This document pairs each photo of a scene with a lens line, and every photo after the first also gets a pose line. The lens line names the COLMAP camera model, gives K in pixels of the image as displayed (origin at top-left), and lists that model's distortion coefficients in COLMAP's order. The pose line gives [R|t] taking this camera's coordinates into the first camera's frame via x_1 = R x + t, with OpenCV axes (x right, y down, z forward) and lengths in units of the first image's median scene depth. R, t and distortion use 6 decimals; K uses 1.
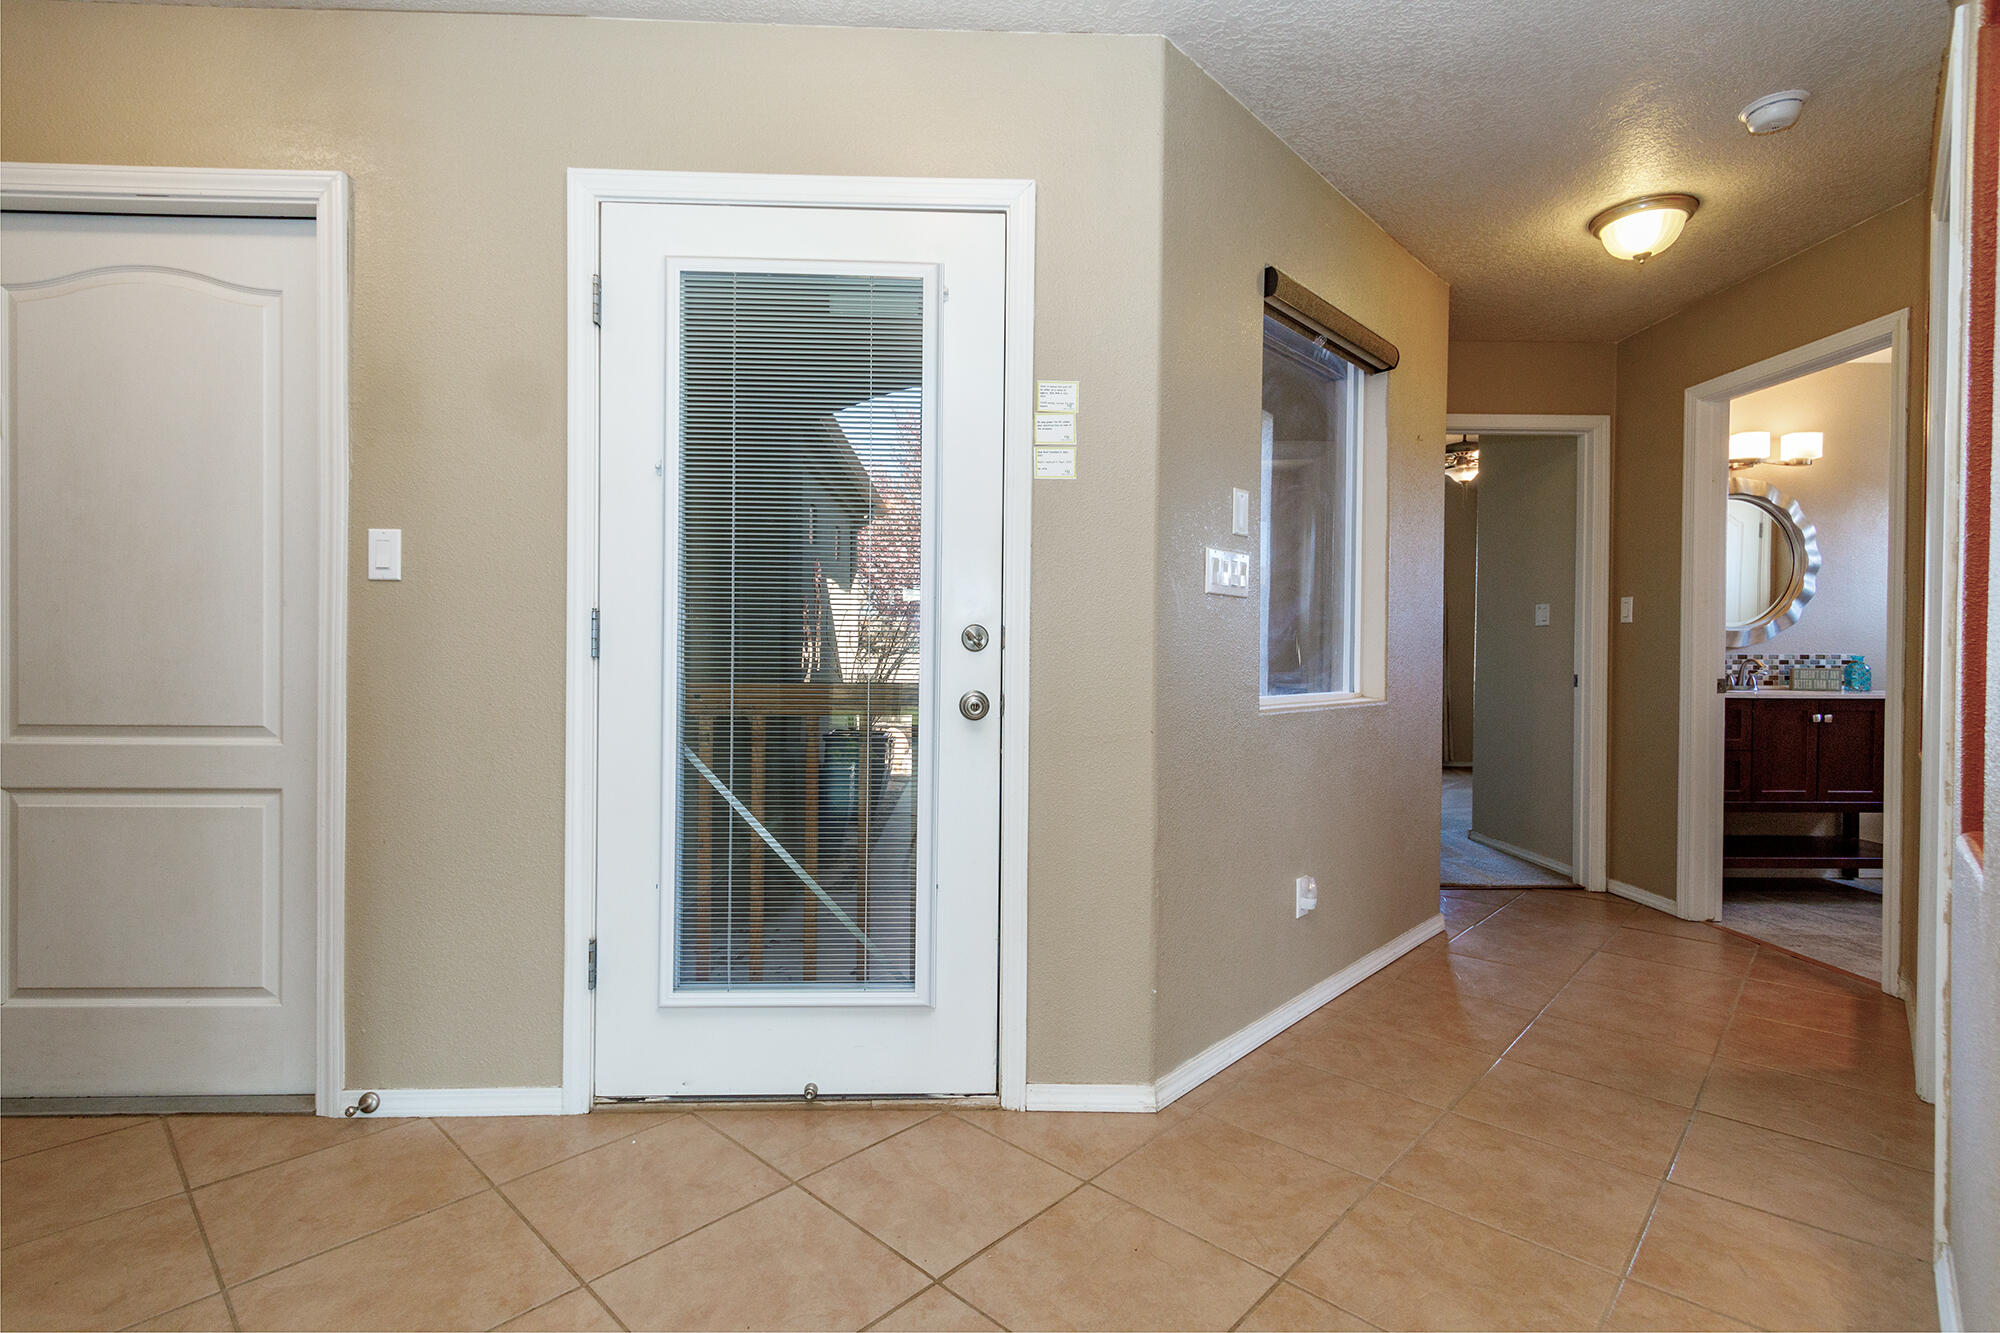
lens RADIAL K [[973.4, 0, 1040.4], [0, 973.4, 665.8], [0, 0, 1]] dist [0.027147, -0.010007]
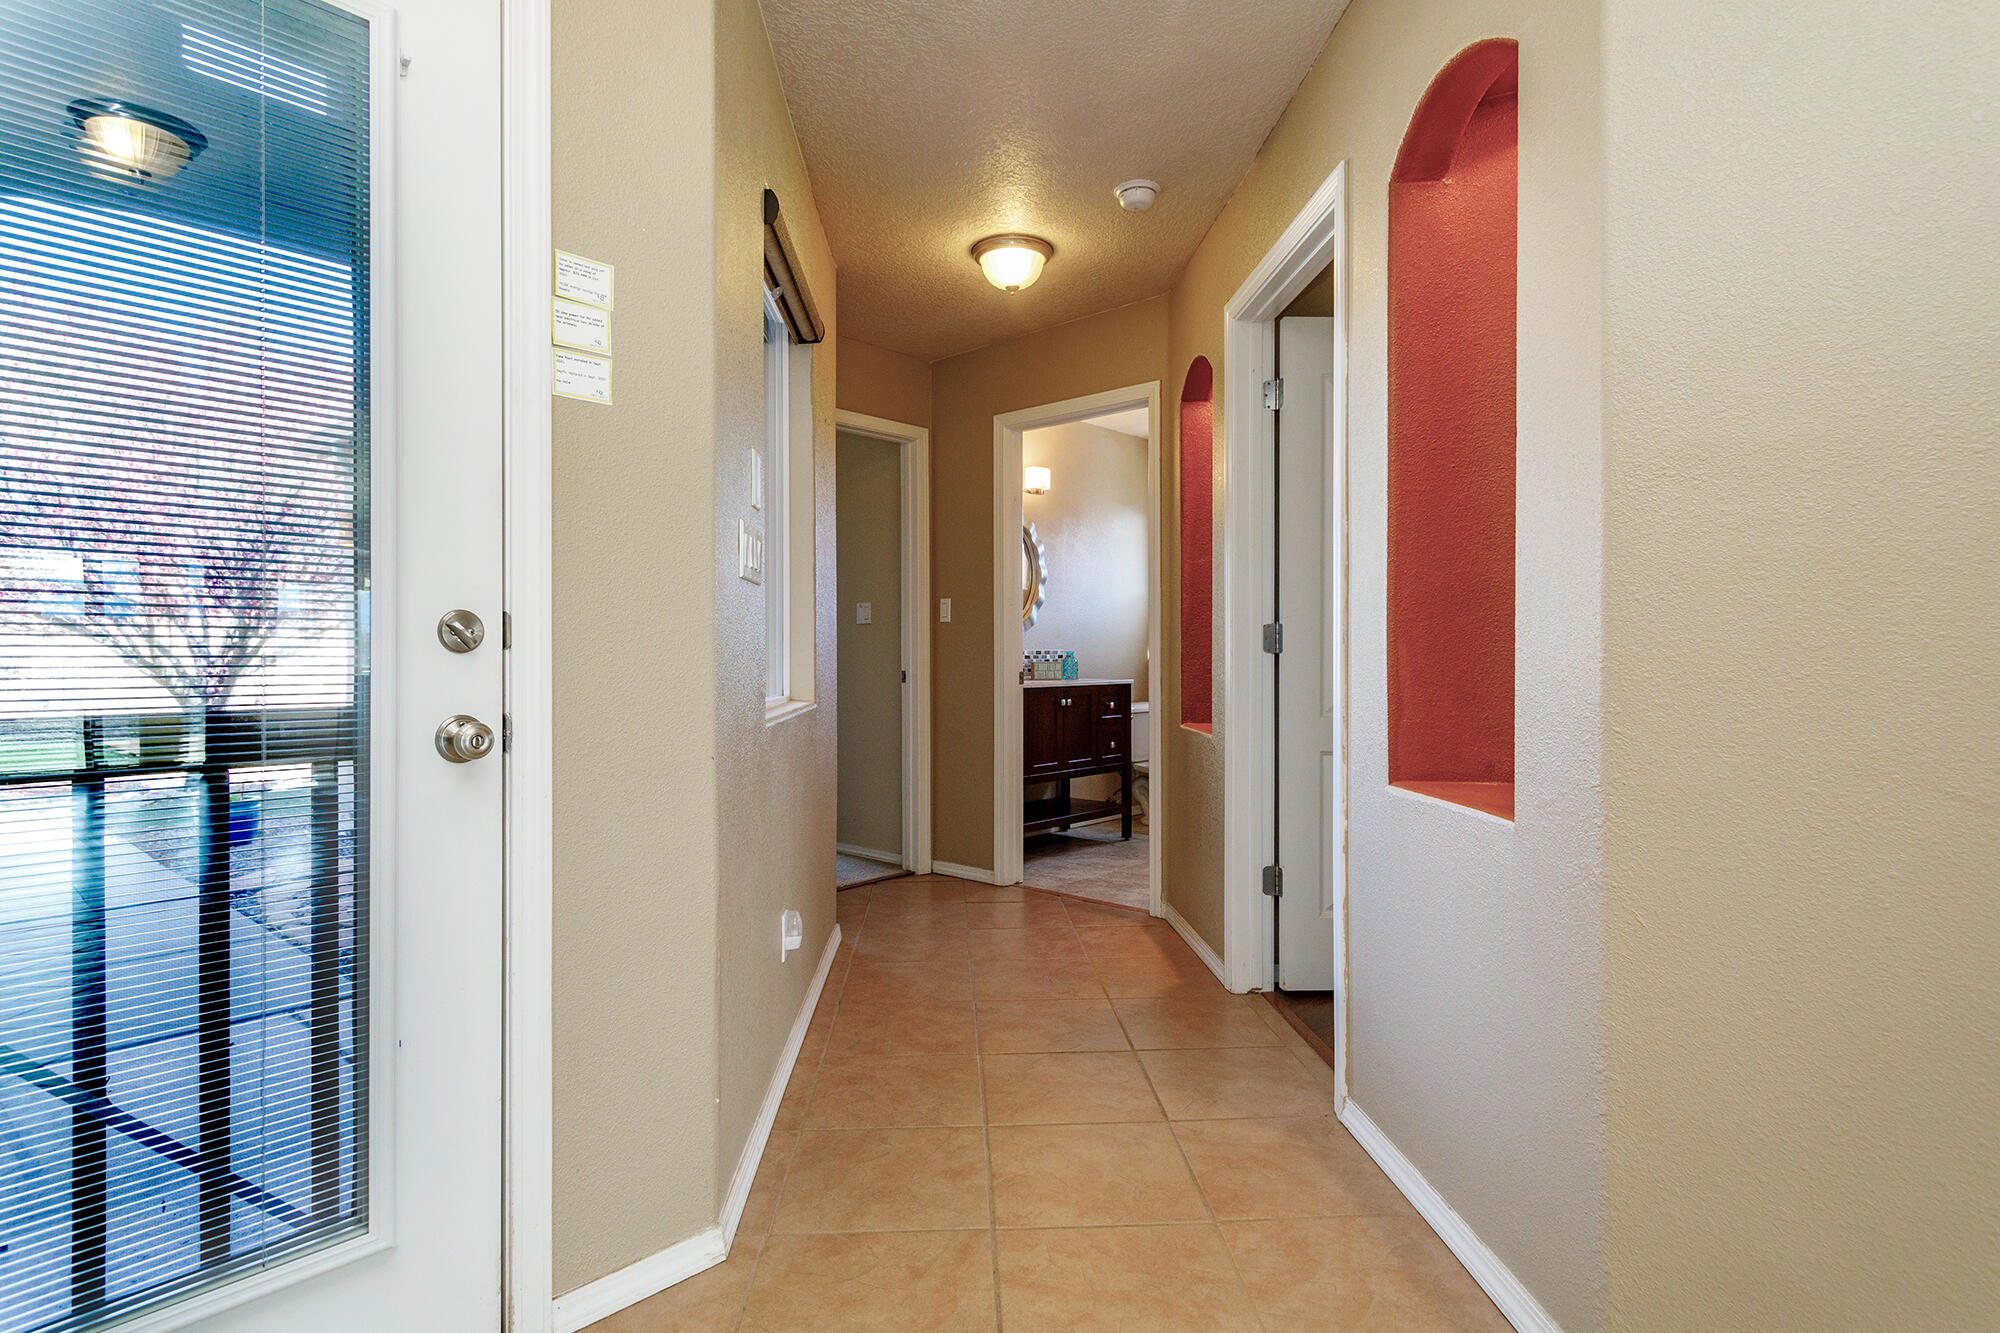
lens RADIAL K [[1025.0, 0, 995.0], [0, 1025.0, 658.3], [0, 0, 1]] dist [0.017137, 0.000276]
pose [[0.699334, -0.011538, 0.714702, -0.203413], [0.016294, 0.999867, 0.000198, -0.003712], [-0.714609, 0.011507, 0.699429, 0.194778]]
